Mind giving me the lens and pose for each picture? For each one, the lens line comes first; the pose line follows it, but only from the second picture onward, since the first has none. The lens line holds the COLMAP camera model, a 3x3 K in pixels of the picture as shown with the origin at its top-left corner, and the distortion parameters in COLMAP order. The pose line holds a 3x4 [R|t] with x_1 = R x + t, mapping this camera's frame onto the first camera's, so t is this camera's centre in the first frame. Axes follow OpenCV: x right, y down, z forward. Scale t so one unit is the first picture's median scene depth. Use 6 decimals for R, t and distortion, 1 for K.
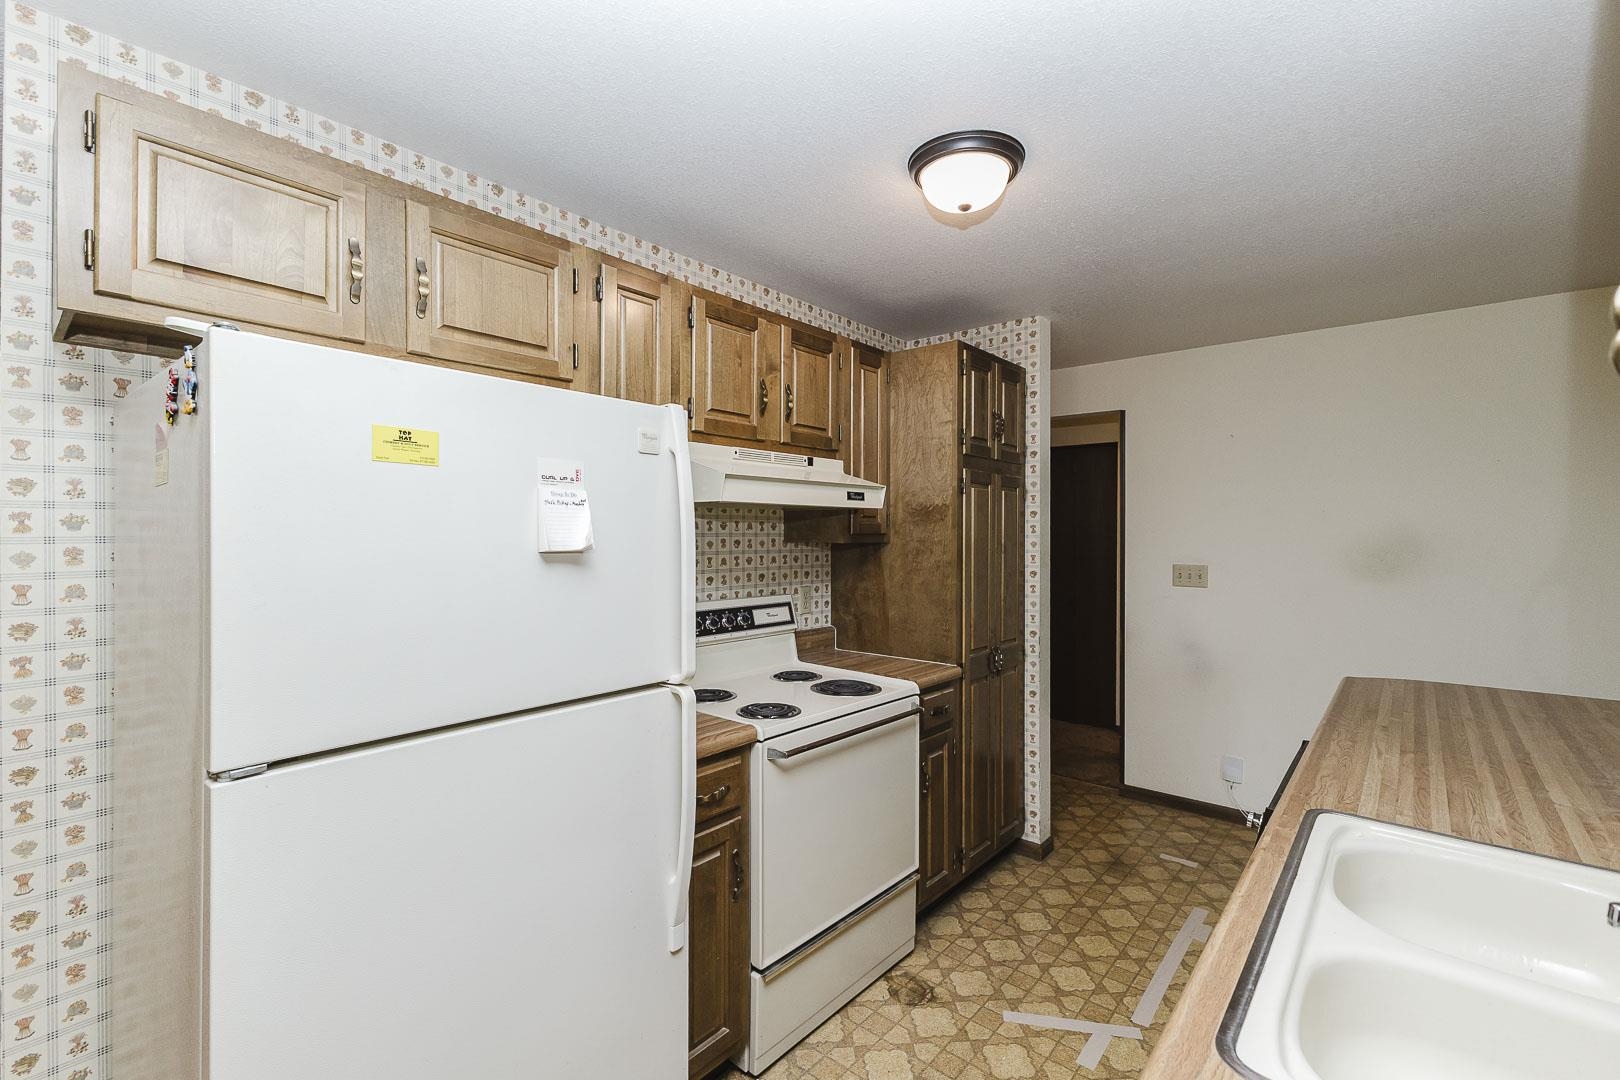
lens RADIAL K [[707.5, 0, 810.0], [0, 707.5, 540.0], [0, 0, 1]] dist [0.002564, 0.000267]
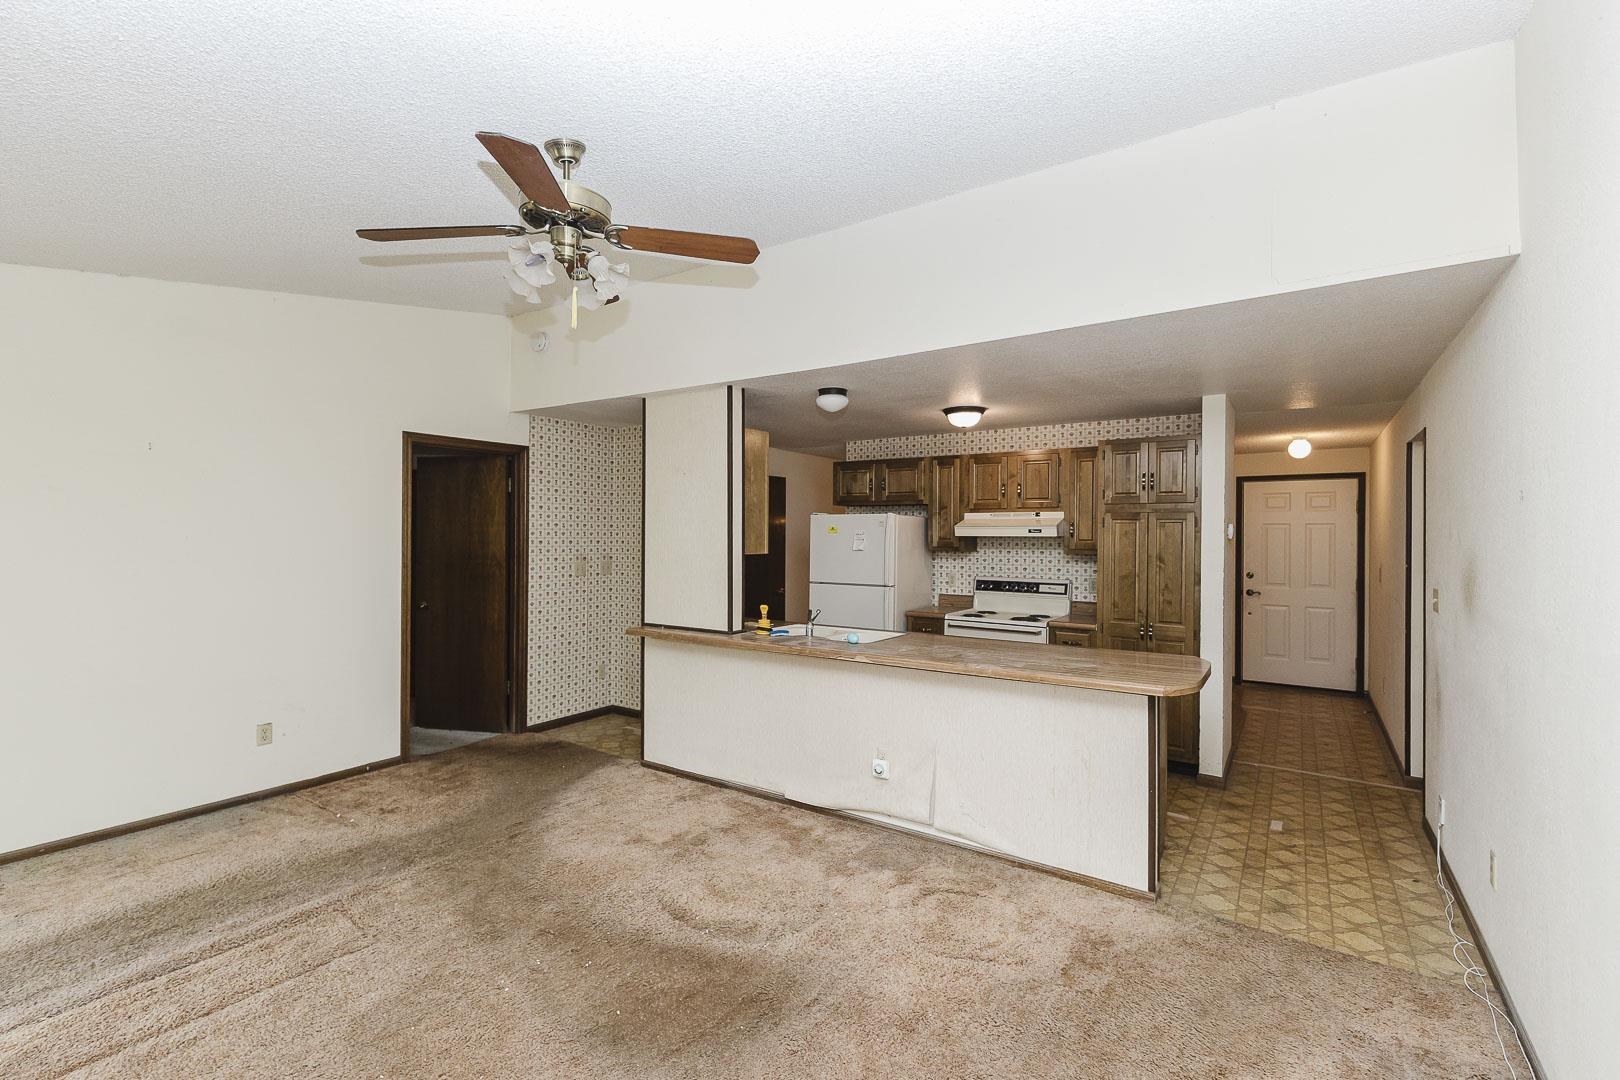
lens RADIAL K [[707.5, 0, 810.0], [0, 707.5, 540.0], [0, 0, 1]] dist [0.002564, 0.000267]
pose [[0.112587, 0.000470, -0.993642, 1.854333], [-0.017871, 0.999839, -0.001552, -0.017228], [0.993481, 0.017932, 0.112578, 0.080546]]
